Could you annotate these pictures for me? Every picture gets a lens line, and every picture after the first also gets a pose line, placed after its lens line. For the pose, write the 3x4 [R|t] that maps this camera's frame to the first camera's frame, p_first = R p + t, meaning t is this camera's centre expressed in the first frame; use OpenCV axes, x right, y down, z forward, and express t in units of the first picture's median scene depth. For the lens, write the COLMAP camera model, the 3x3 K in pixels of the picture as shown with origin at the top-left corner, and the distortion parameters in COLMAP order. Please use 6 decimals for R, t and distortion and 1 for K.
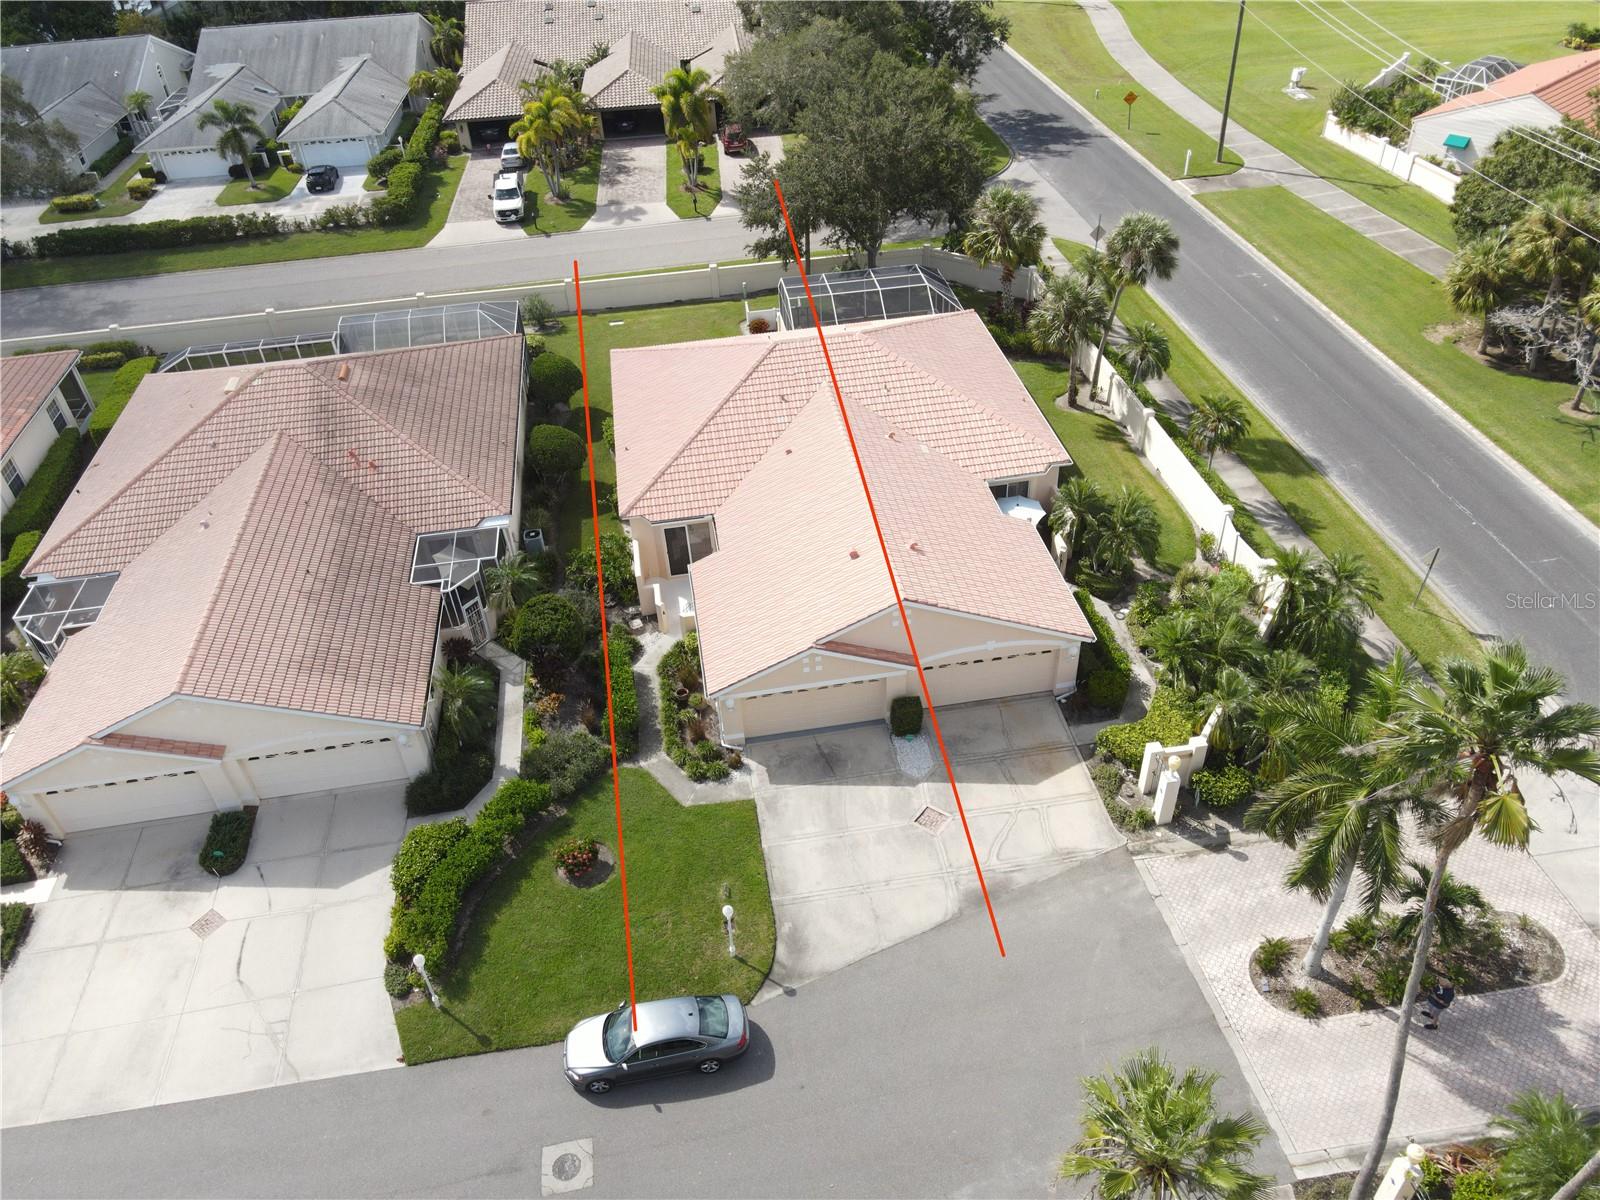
lens RADIAL K [[1211.8, 0, 800.0], [0, 1211.8, 600.0], [0, 0, 1]] dist [0.016016, 0.000642]
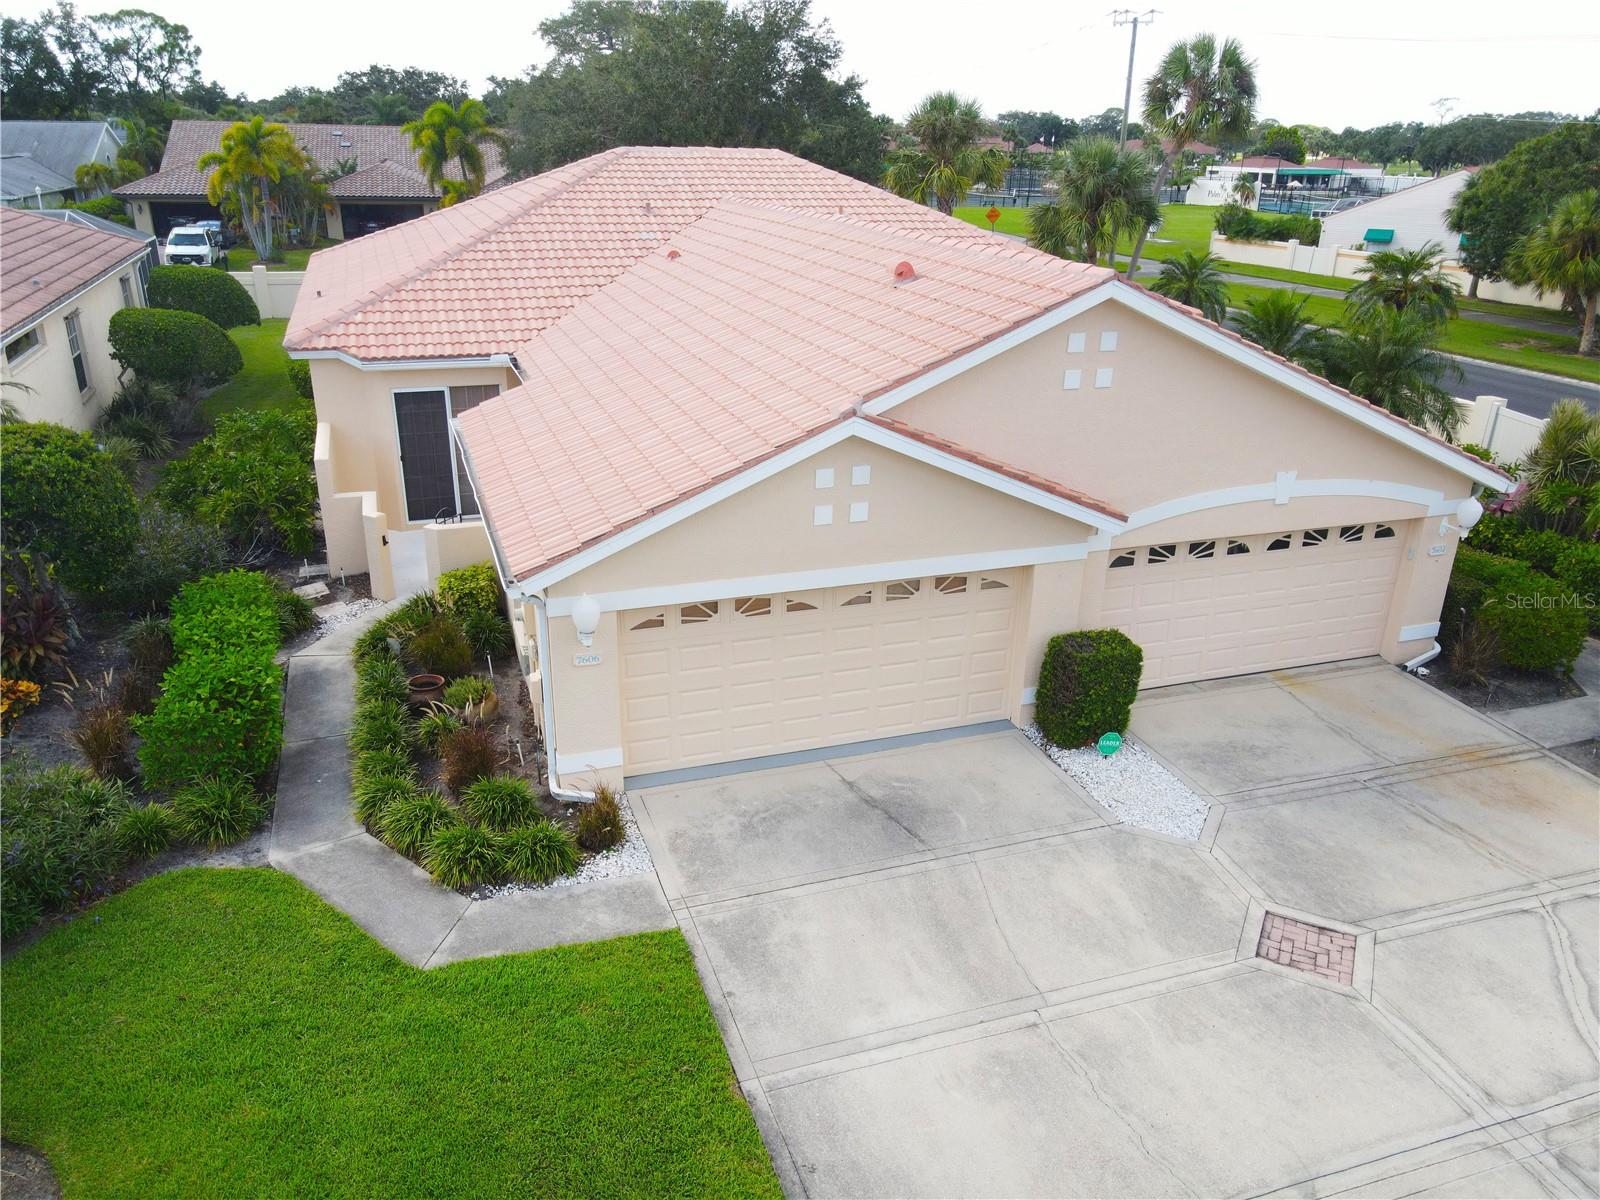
lens RADIAL K [[1211.8, 0, 800.0], [0, 1211.8, 600.0], [0, 0, 1]] dist [0.016016, 0.000642]
pose [[0.981960, -0.009057, 0.188870, -0.060803], [0.060102, 0.962002, -0.266346, 0.161881], [-0.179281, 0.272892, 0.945192, 0.684818]]
